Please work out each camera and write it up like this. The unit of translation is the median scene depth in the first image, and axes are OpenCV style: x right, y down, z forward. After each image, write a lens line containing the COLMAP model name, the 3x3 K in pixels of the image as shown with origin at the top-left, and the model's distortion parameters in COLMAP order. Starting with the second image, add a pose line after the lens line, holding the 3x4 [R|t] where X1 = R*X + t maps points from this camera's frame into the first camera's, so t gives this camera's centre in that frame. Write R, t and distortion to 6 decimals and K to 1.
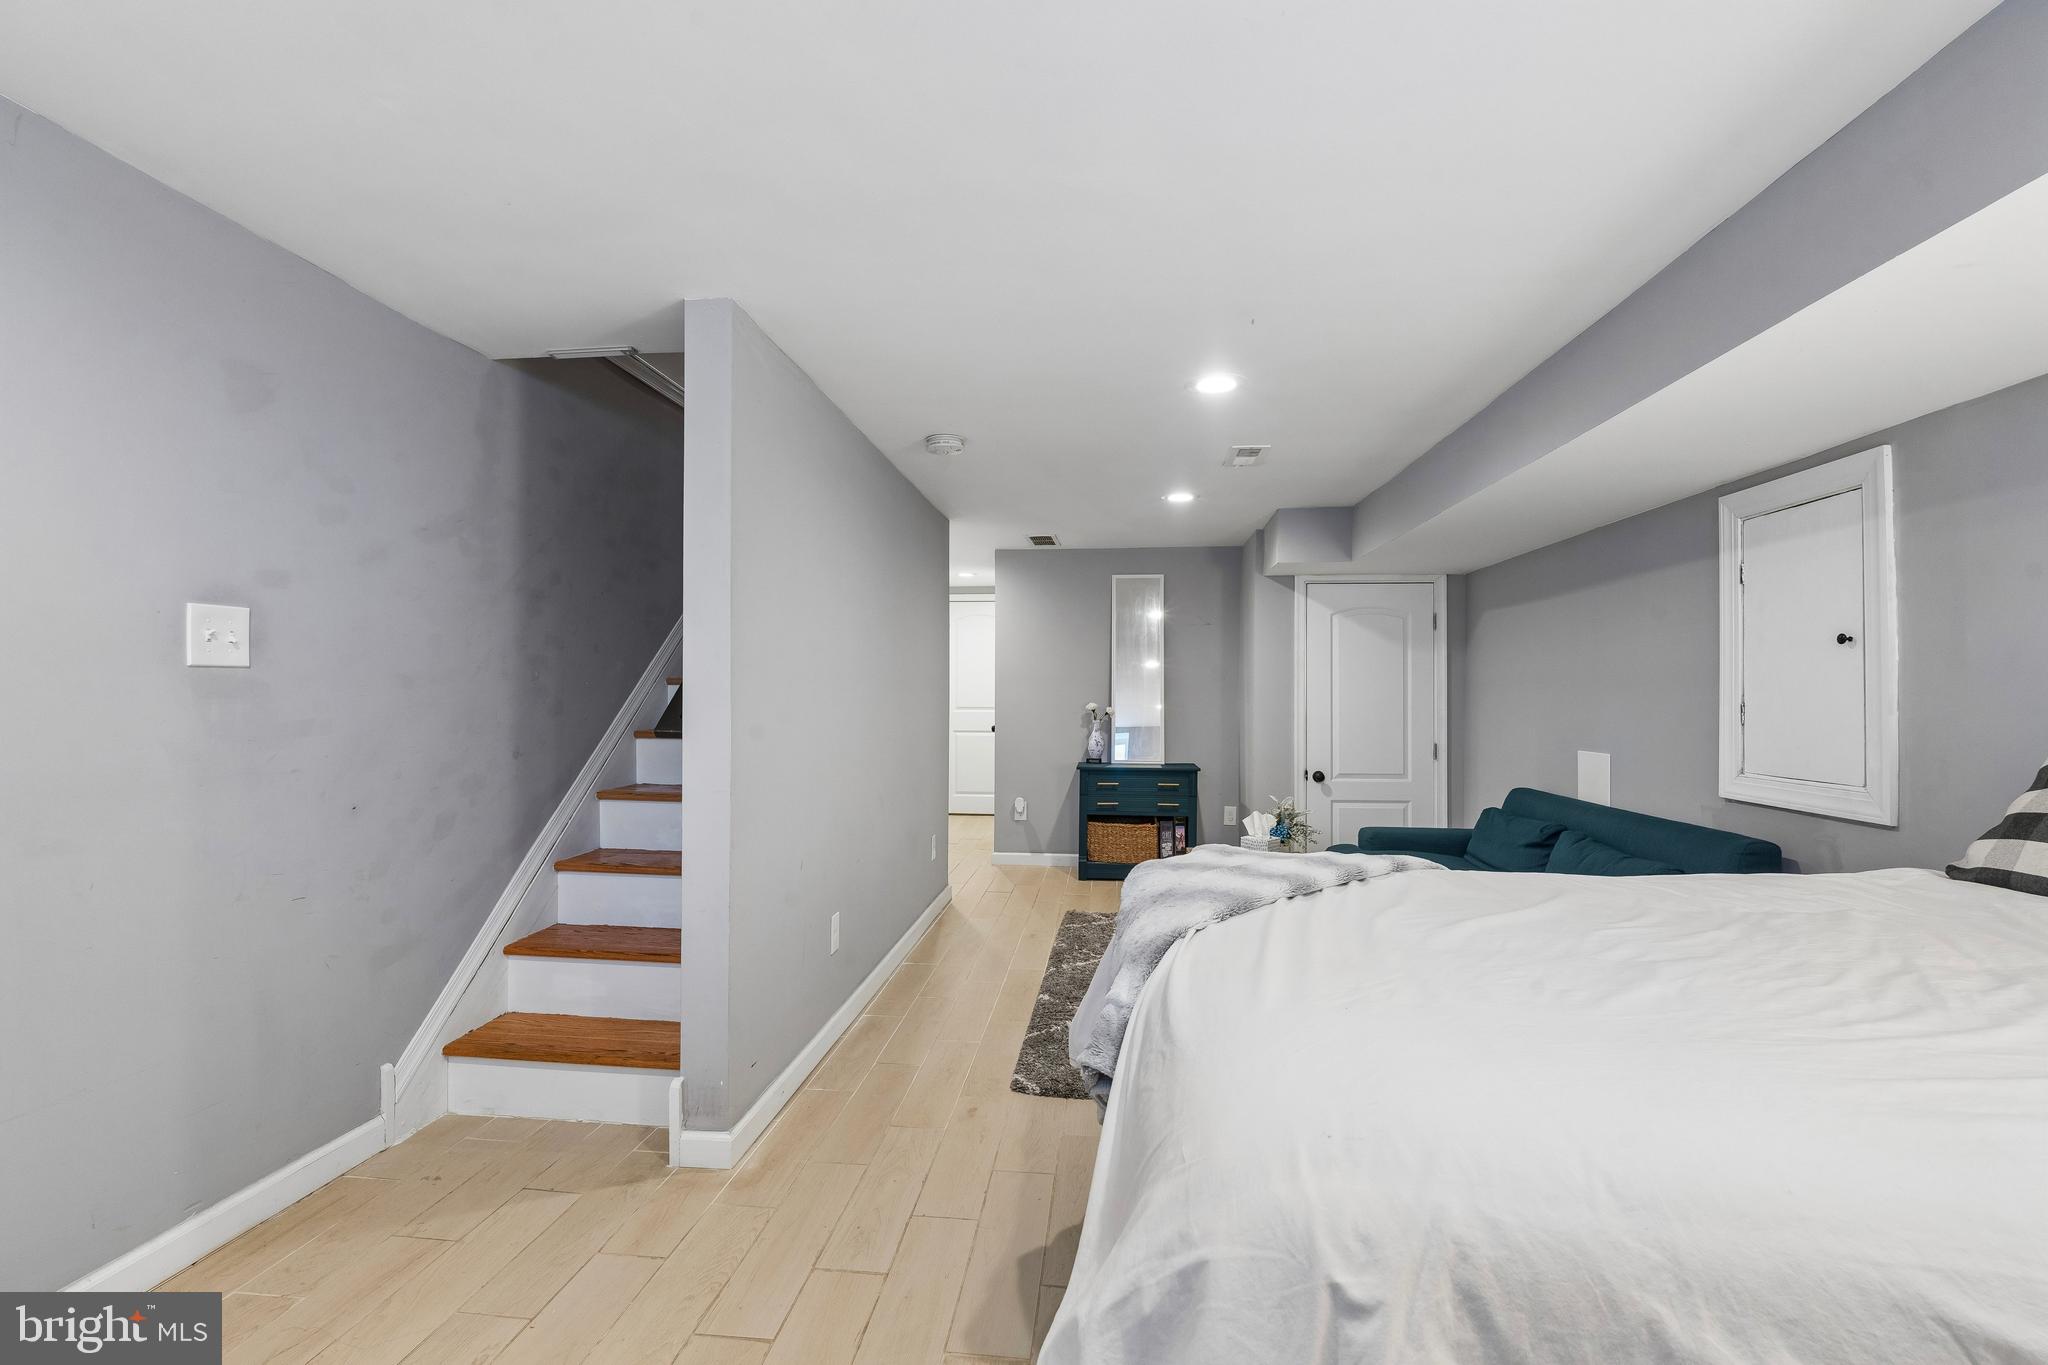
lens RADIAL K [[900.5, 0, 1022.1], [0, 900.5, 683.2], [0, 0, 1]] dist [-0.005688, 0.000667]
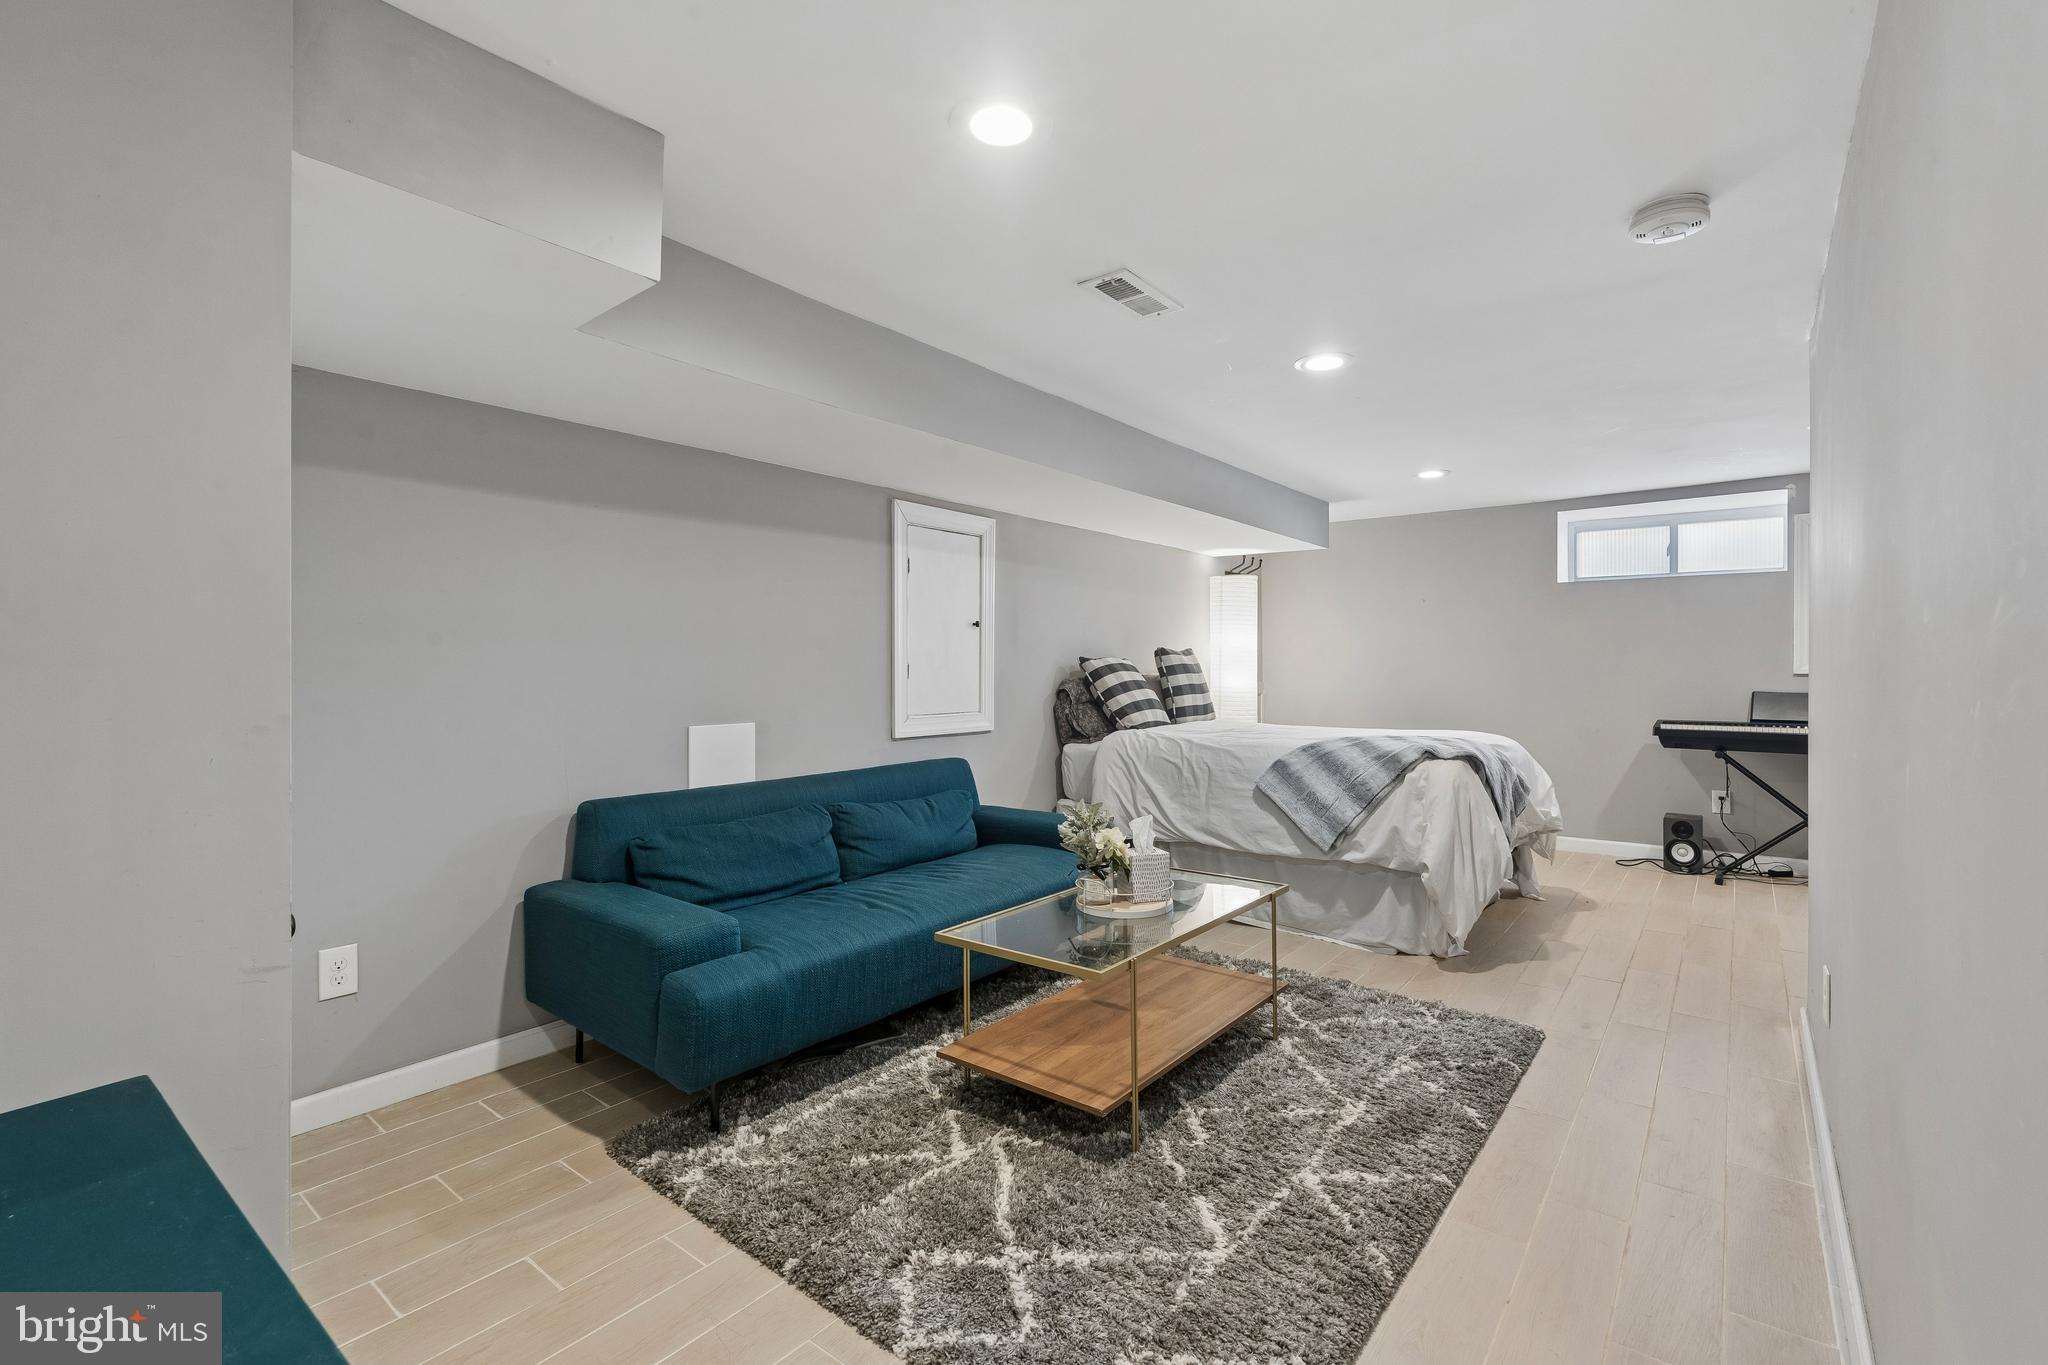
lens RADIAL K [[900.5, 0, 1017.8], [0, 900.5, 672.1], [0, 0, 1]] dist [-0.005688, 0.000667]
pose [[-0.839264, 0.000198, 0.543723, -0.062290], [0.000468, 1.000000, 0.000358, 0.037442], [-0.543723, 0.000555, -0.839264, 2.111389]]
